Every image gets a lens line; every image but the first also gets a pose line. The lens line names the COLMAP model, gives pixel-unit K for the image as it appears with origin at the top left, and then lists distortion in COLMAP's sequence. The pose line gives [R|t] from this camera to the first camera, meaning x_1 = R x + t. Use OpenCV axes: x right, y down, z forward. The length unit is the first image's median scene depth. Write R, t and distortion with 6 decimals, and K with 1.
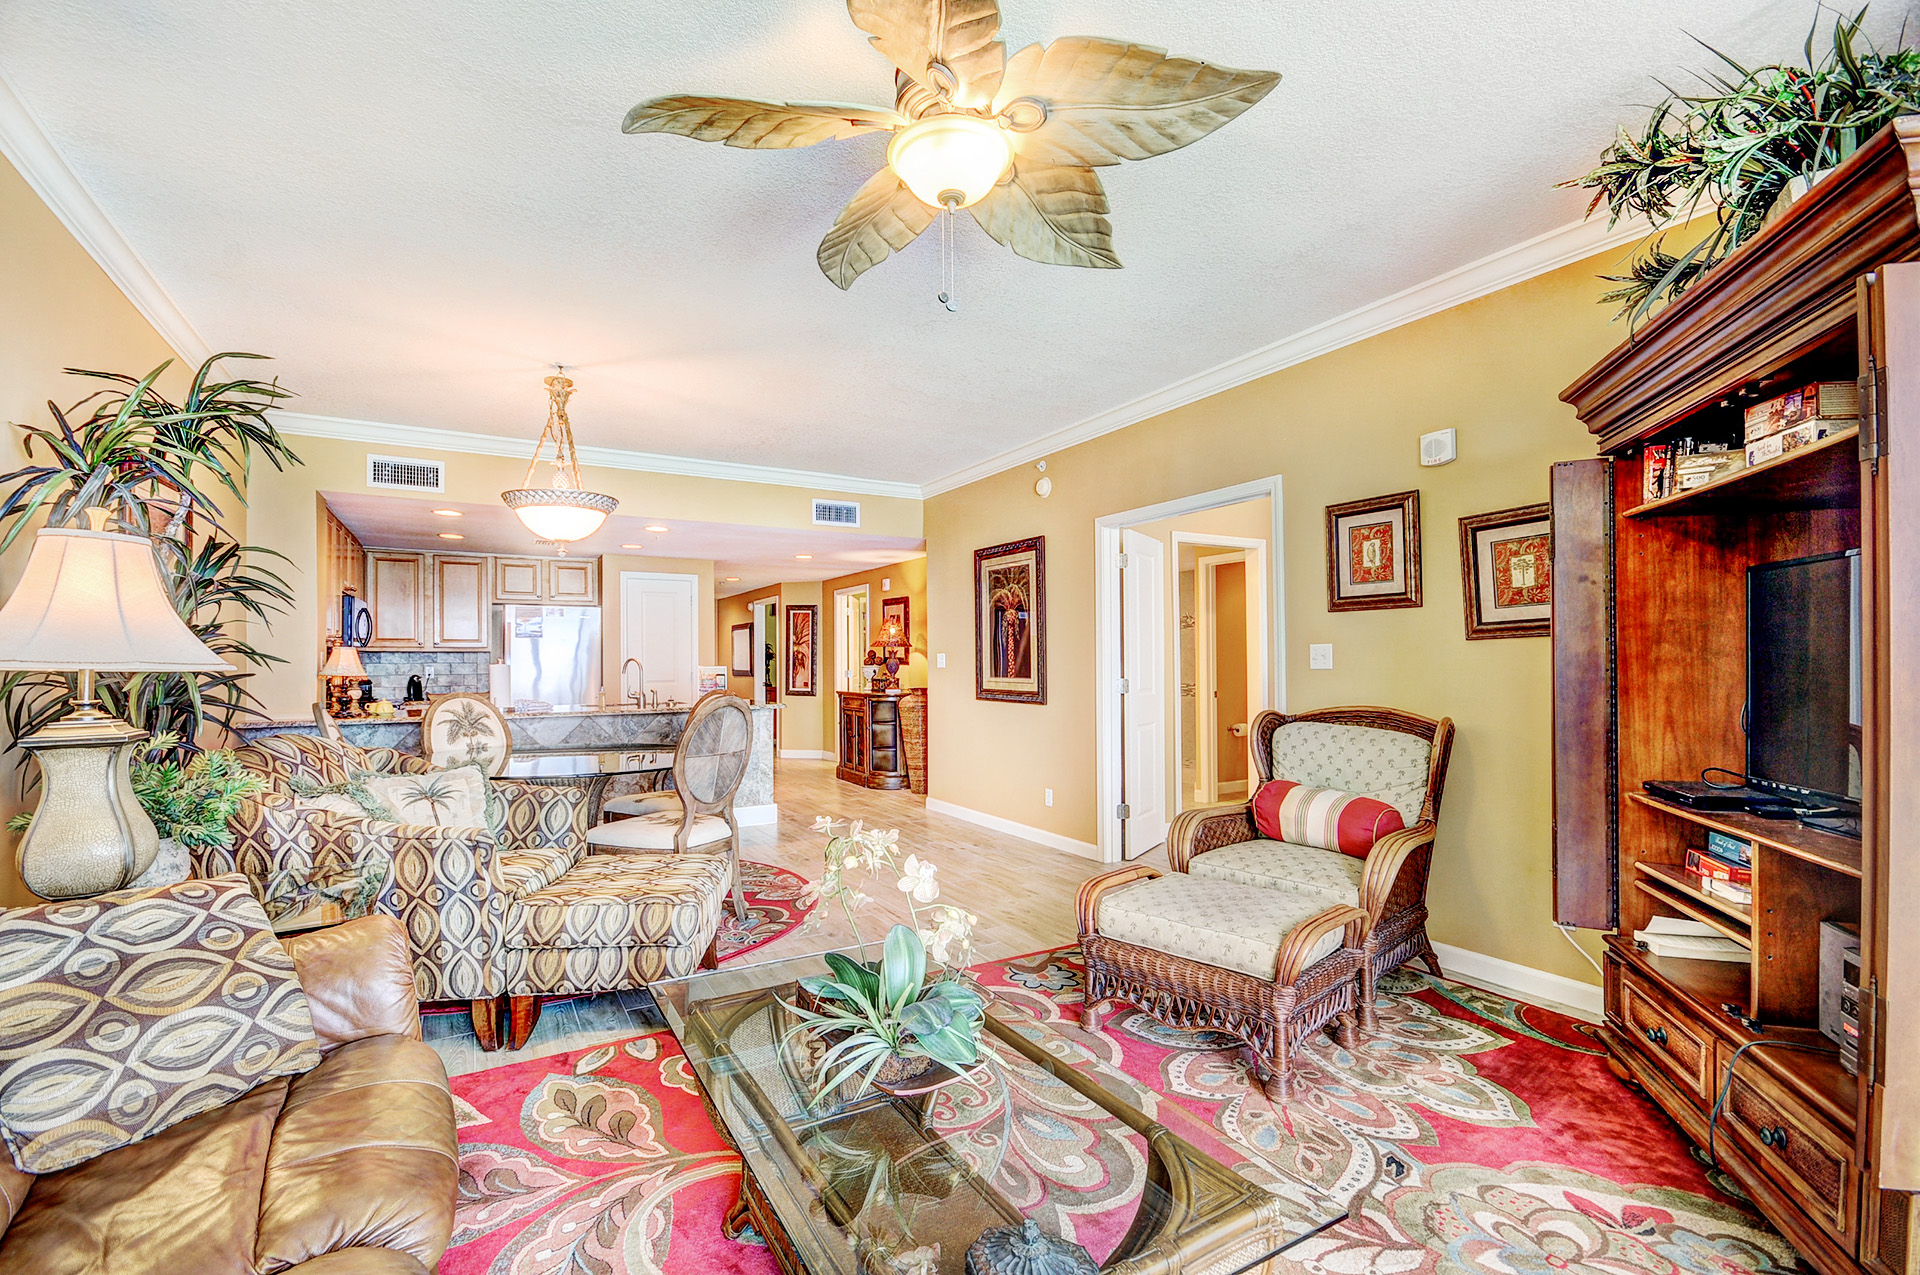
lens RADIAL K [[838.5, 0, 954.5], [0, 838.5, 653.0], [0, 0, 1]] dist [0.010981, -0.000266]
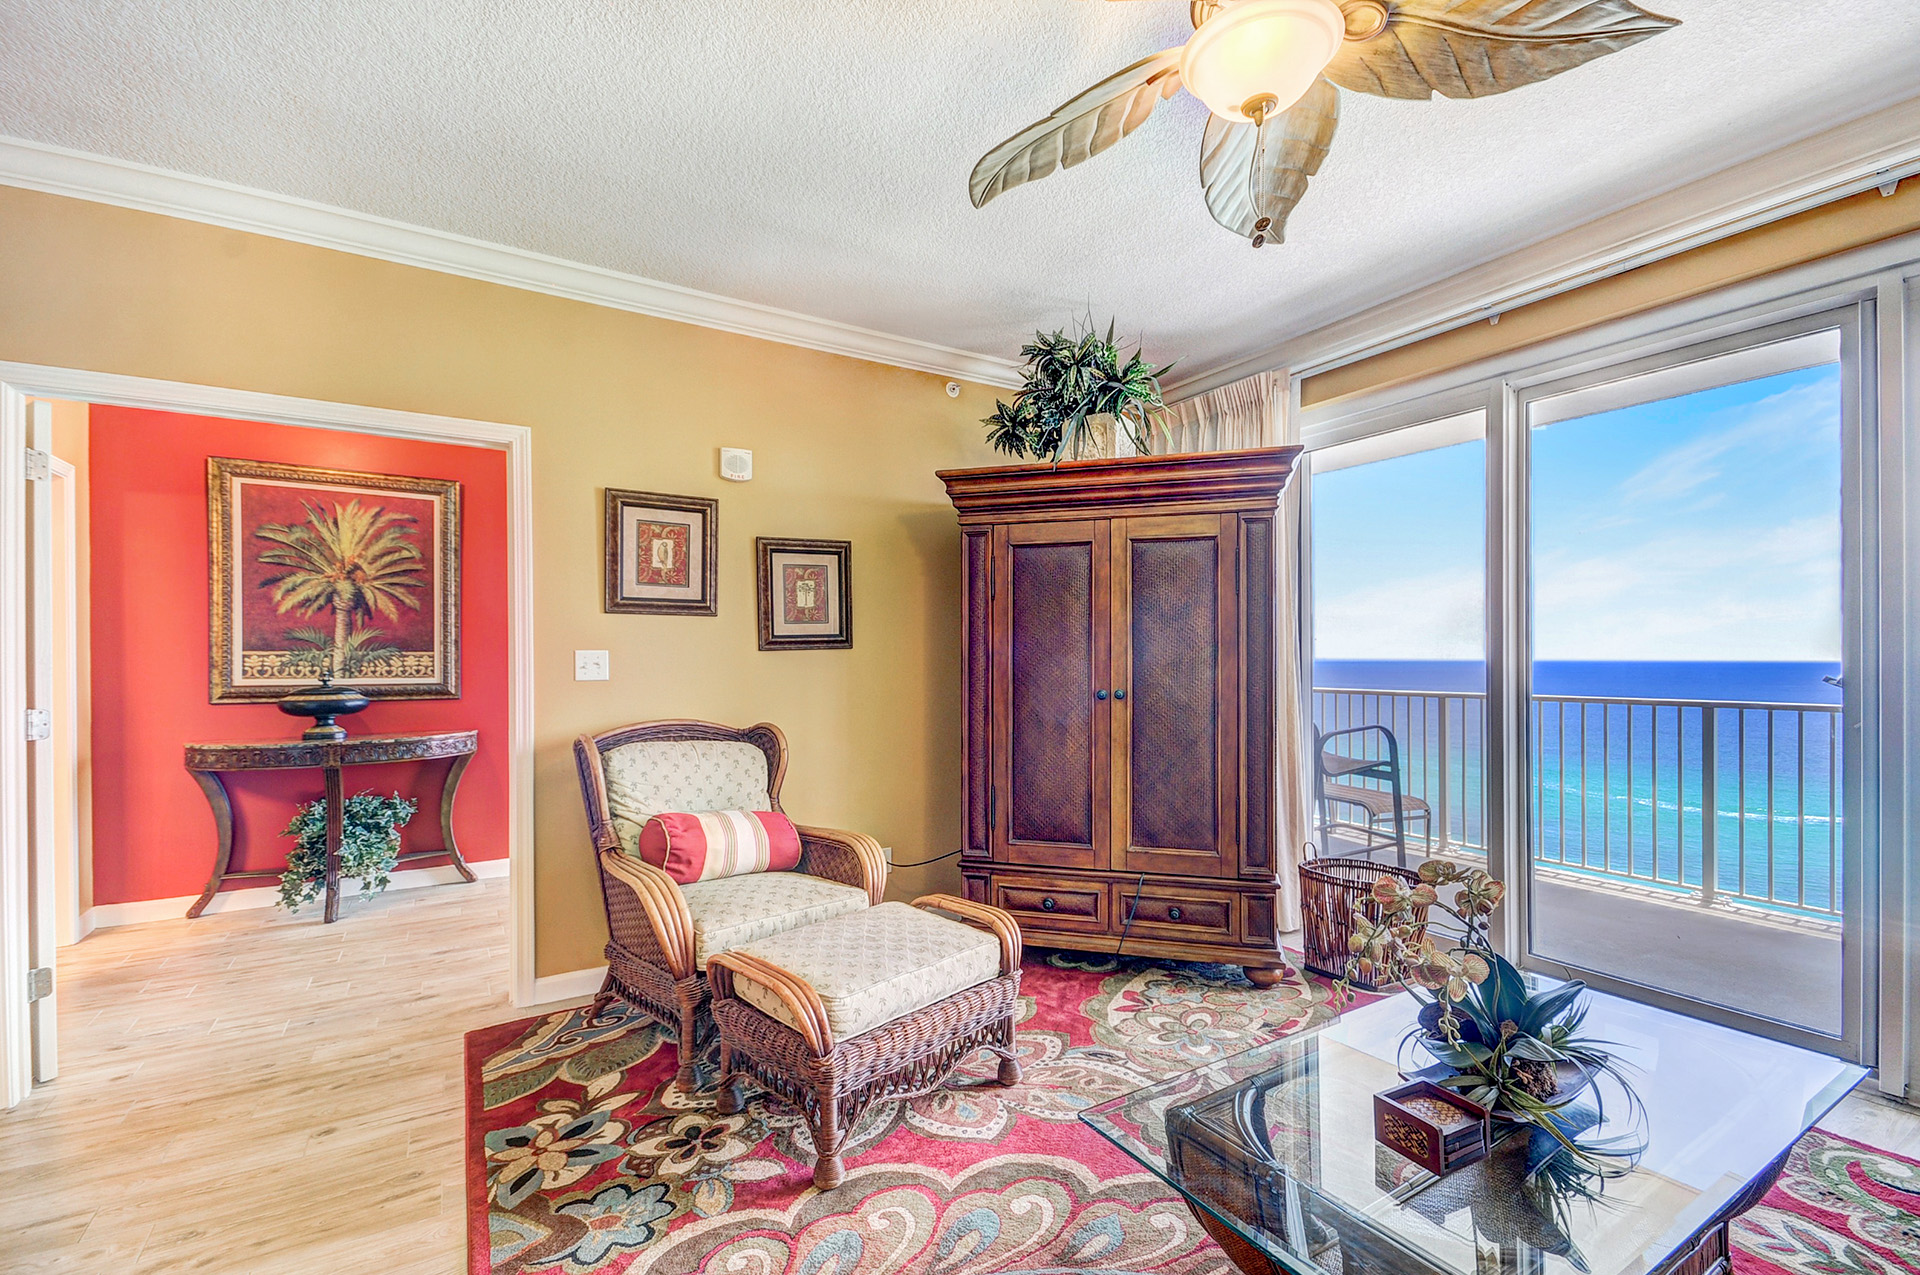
lens RADIAL K [[838.5, 0, 956.8], [0, 838.5, 653.1], [0, 0, 1]] dist [0.010981, -0.000266]
pose [[-0.020920, 0.016701, 0.999642, -0.446895], [-0.007278, 0.999831, -0.016856, 0.004158], [-0.999755, -0.007628, -0.020795, 0.719074]]
